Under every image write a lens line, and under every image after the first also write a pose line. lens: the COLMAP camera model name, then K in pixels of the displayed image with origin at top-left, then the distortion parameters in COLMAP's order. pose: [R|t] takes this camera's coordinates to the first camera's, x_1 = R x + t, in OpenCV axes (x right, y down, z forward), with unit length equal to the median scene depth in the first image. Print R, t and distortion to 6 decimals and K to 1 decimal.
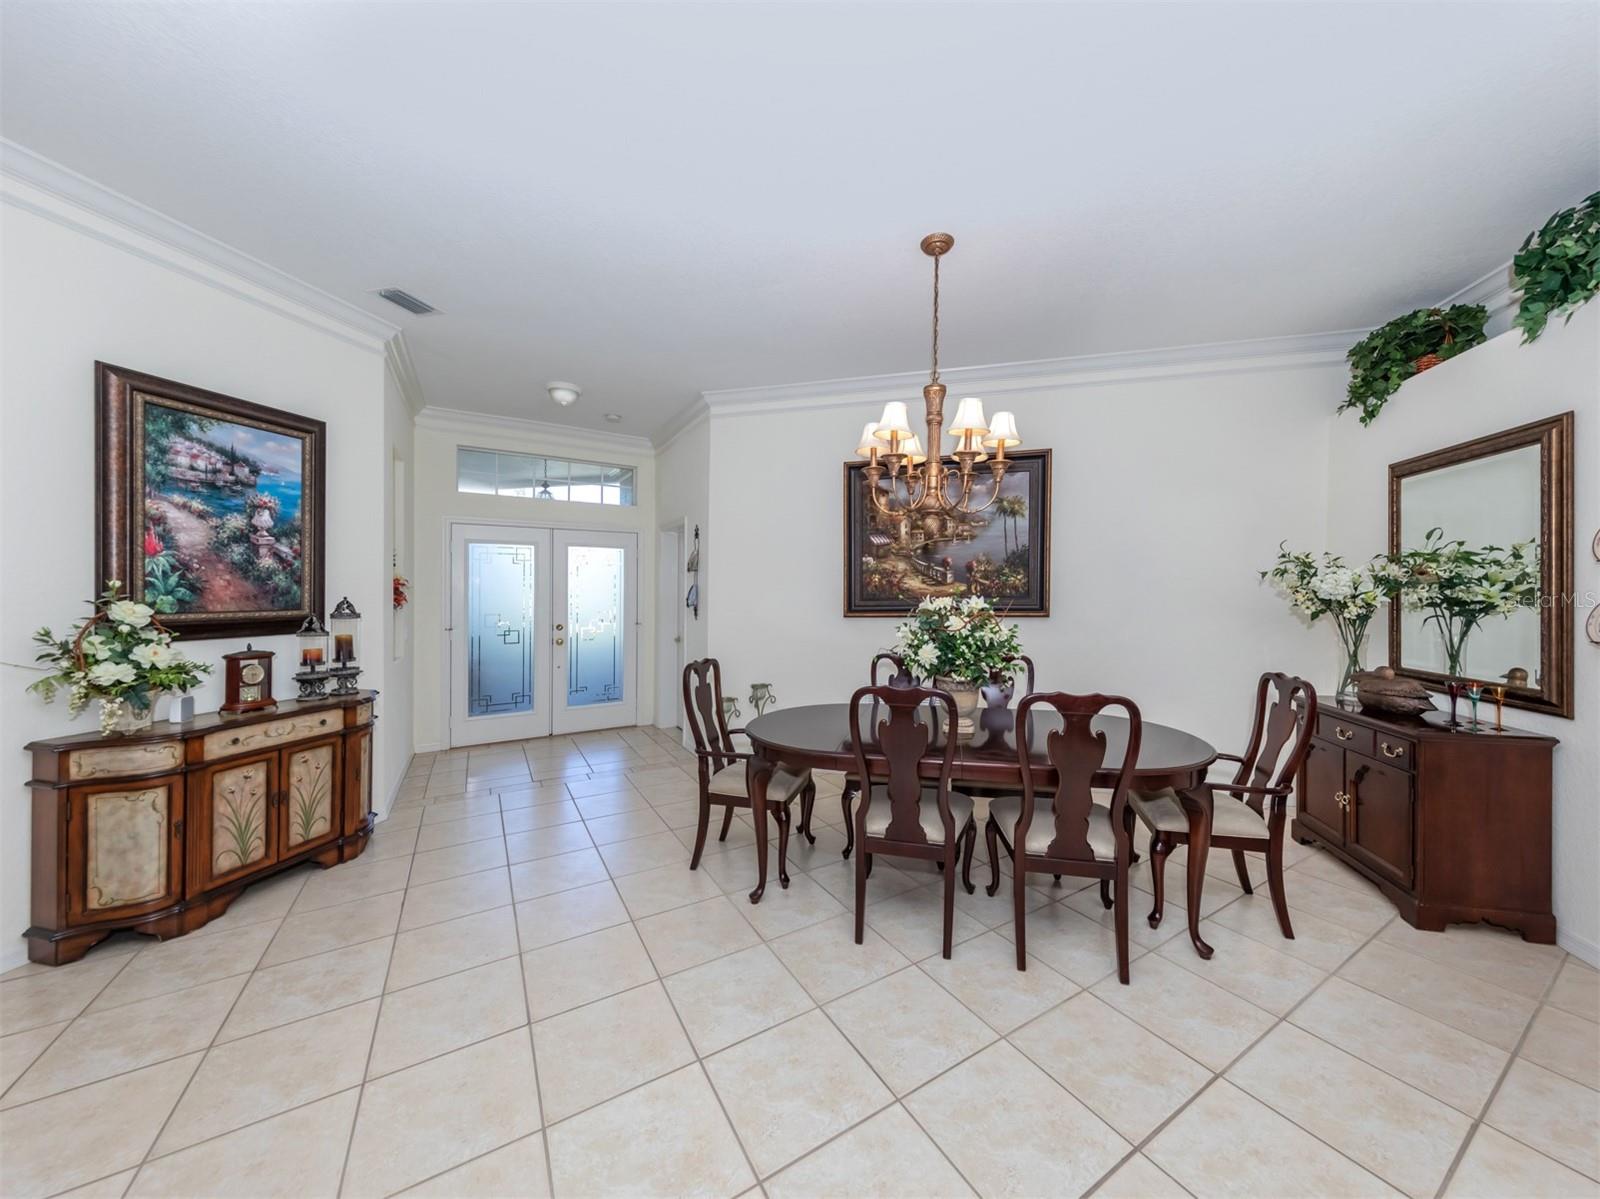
lens RADIAL K [[586.2, 0, 825.2], [0, 586.2, 594.5], [0, 0, 1]] dist [0.011322, -0.001579]
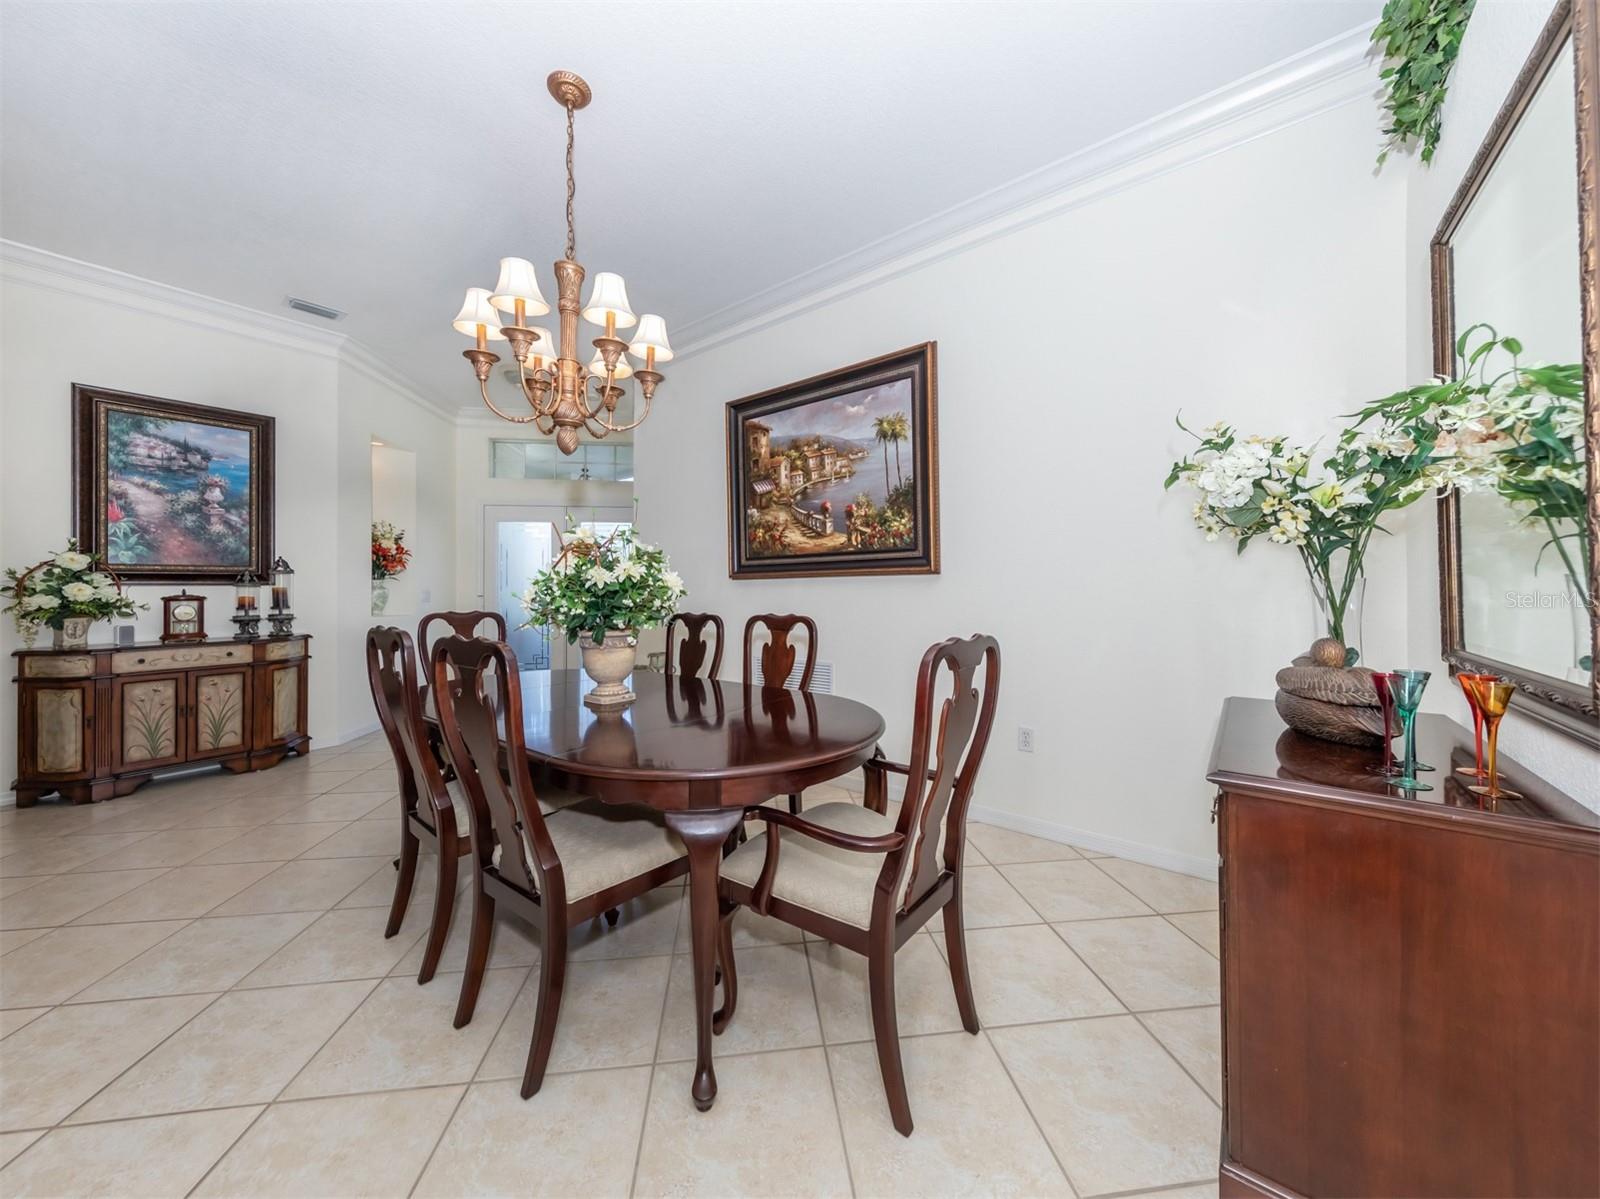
lens RADIAL K [[586.2, 0, 785.7], [0, 586.2, 573.4], [0, 0, 1]] dist [0.011322, -0.001579]
pose [[0.902384, -0.010987, -0.430793, 0.753558], [0.001463, 0.999747, -0.022435, 0.077512], [0.430931, 0.019615, 0.902172, 0.386789]]
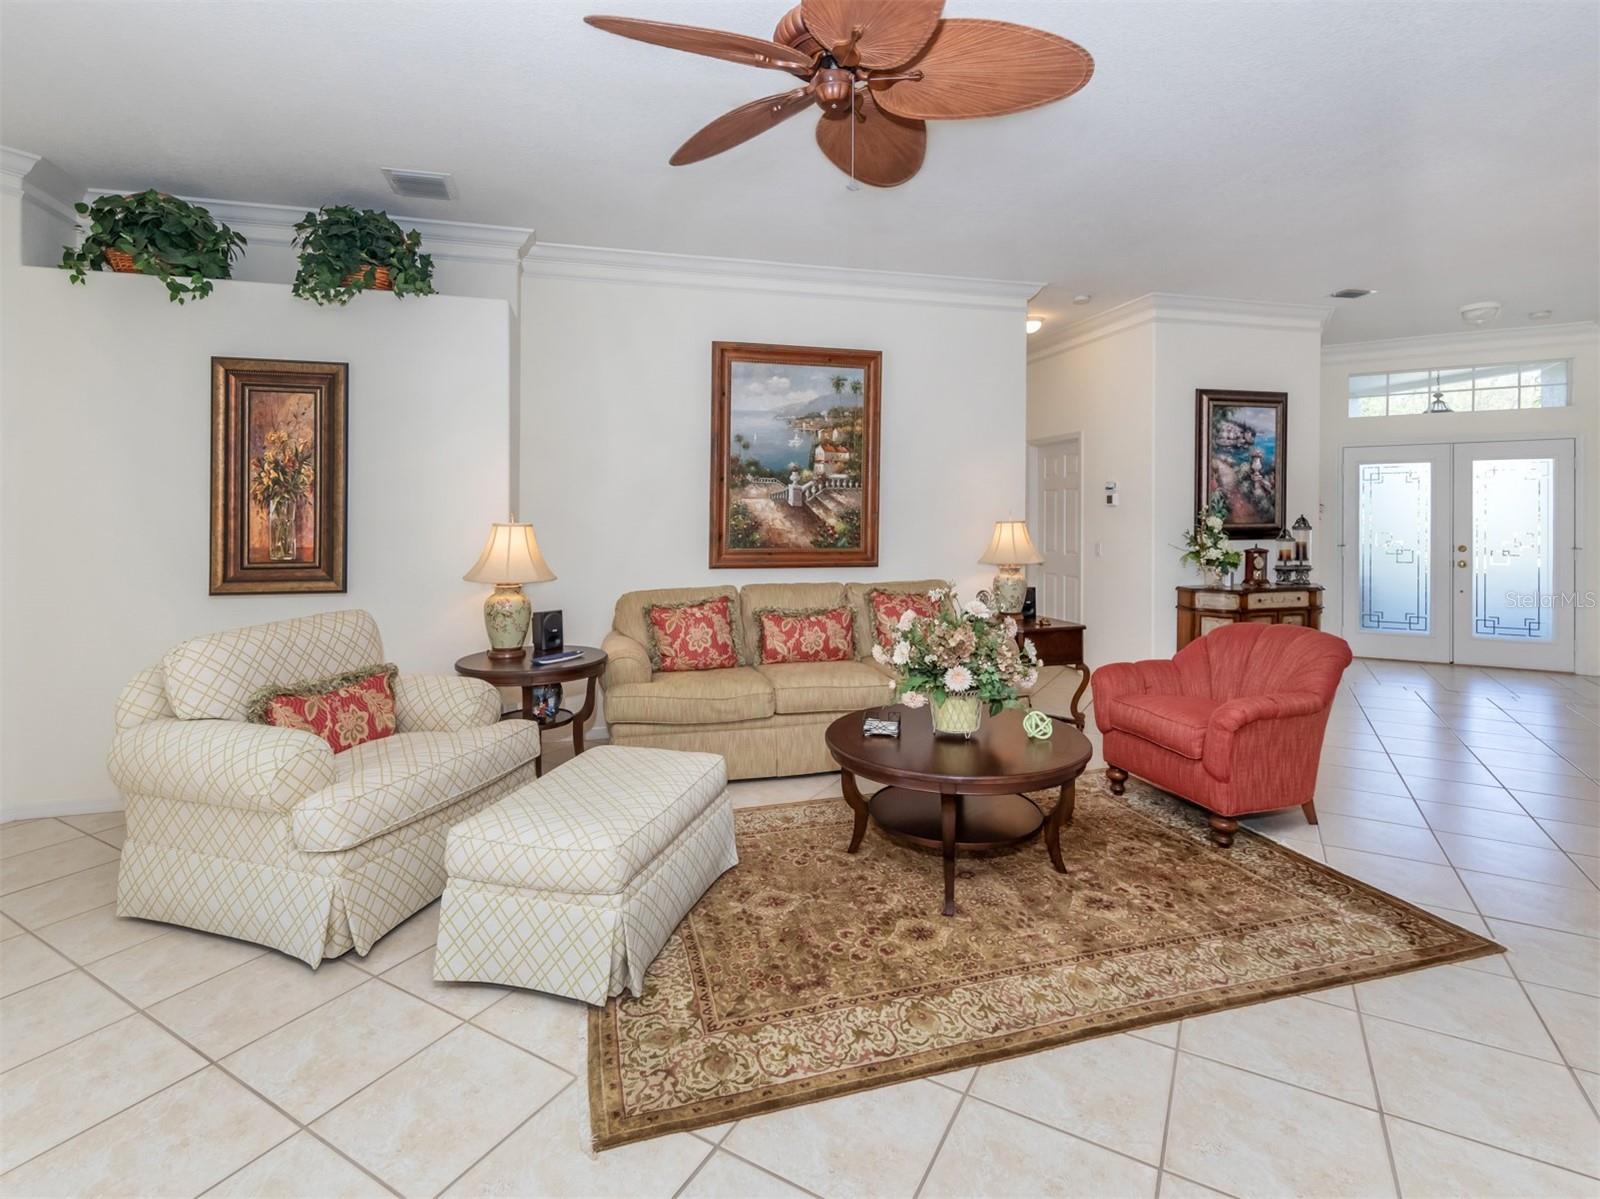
lens RADIAL K [[779.2, 0, 777.9], [0, 779.2, 516.4], [0, 0, 1]] dist [0.008270, -0.000314]
pose [[0.466895, 0.000594, -0.884313, 0.284831], [0.000146, 1.000000, 0.000749, 0.007690], [0.884313, -0.000479, 0.466894, -1.102028]]
